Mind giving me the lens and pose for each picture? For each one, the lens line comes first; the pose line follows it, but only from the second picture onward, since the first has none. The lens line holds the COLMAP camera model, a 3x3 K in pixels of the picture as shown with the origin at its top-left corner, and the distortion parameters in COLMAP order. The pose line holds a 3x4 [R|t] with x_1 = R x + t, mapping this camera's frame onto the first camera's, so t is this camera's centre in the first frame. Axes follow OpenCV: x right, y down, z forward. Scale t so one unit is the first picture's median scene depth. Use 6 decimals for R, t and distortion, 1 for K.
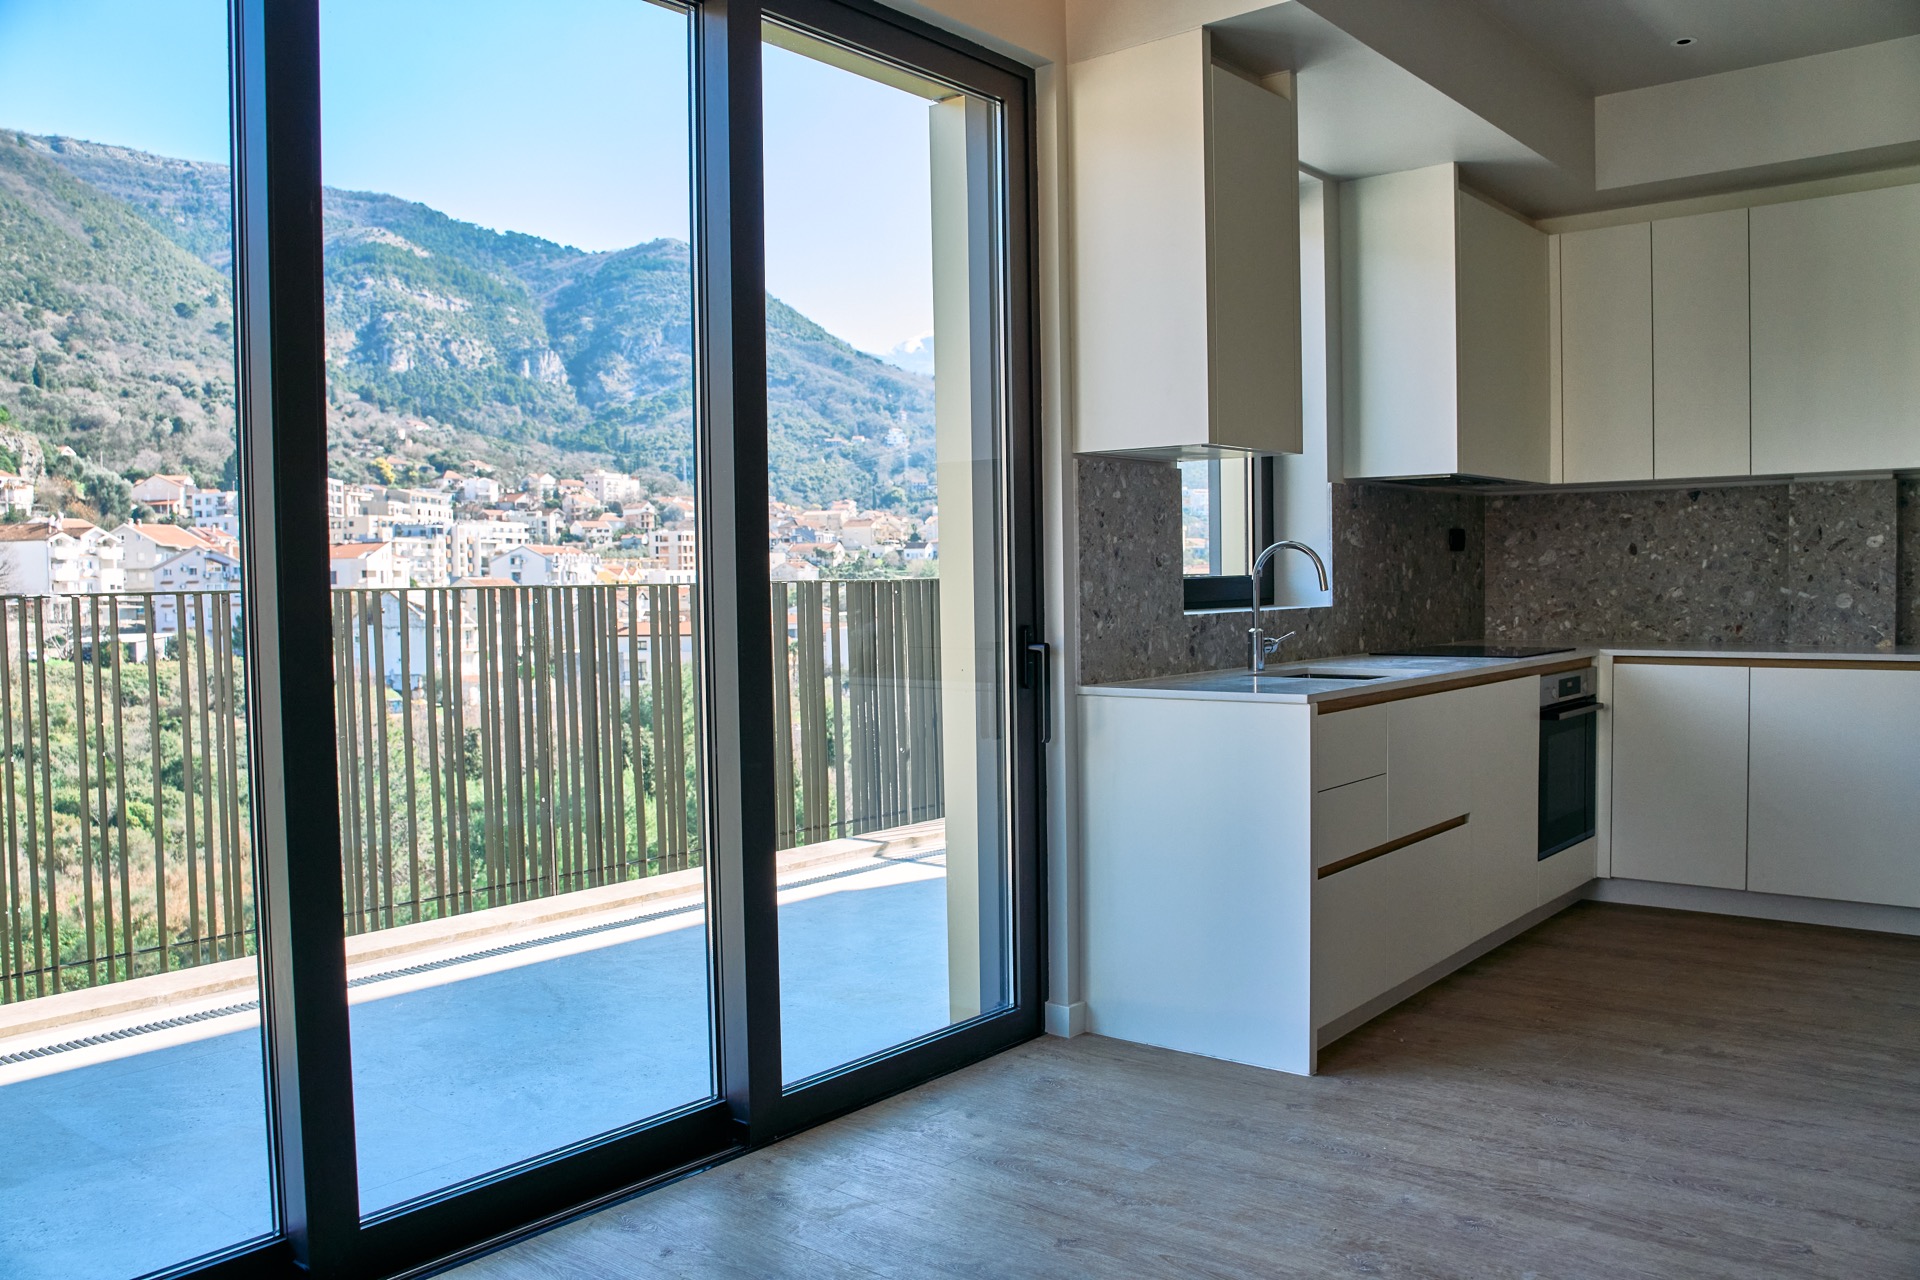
lens RADIAL K [[1550.7, 0, 951.6], [0, 1550.7, 649.9], [0, 0, 1]] dist [-0.108125, 0.064508]
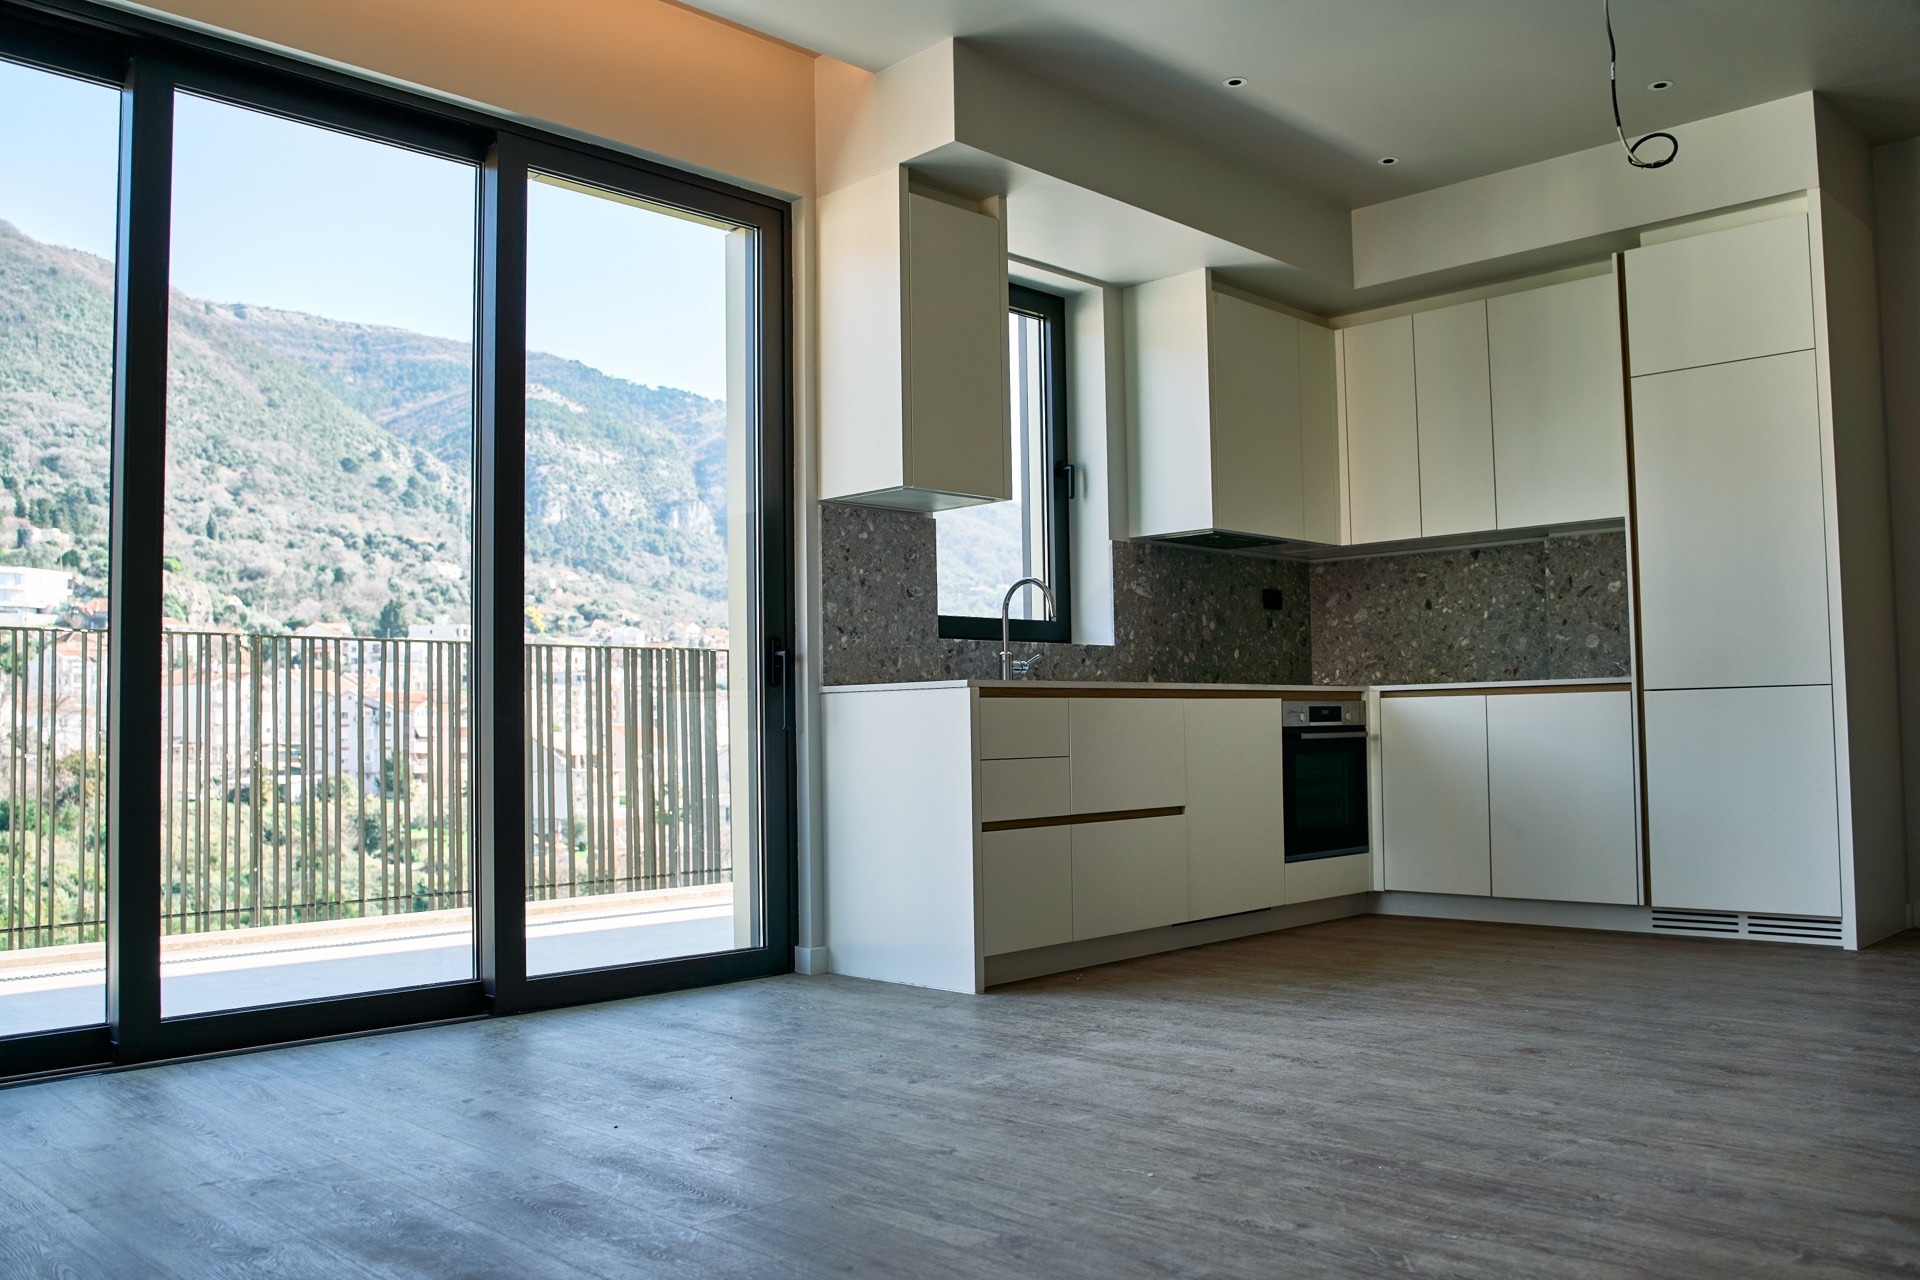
lens RADIAL K [[1570.0, 0, 962.0], [0, 1570.0, 645.4], [0, 0, 1]] dist [-0.101915, 0.000140]
pose [[0.996290, -0.004980, -0.085919, 0.234989], [-0.003486, 0.995170, -0.098109, 0.088222], [0.085992, 0.098044, 0.991460, -0.183385]]
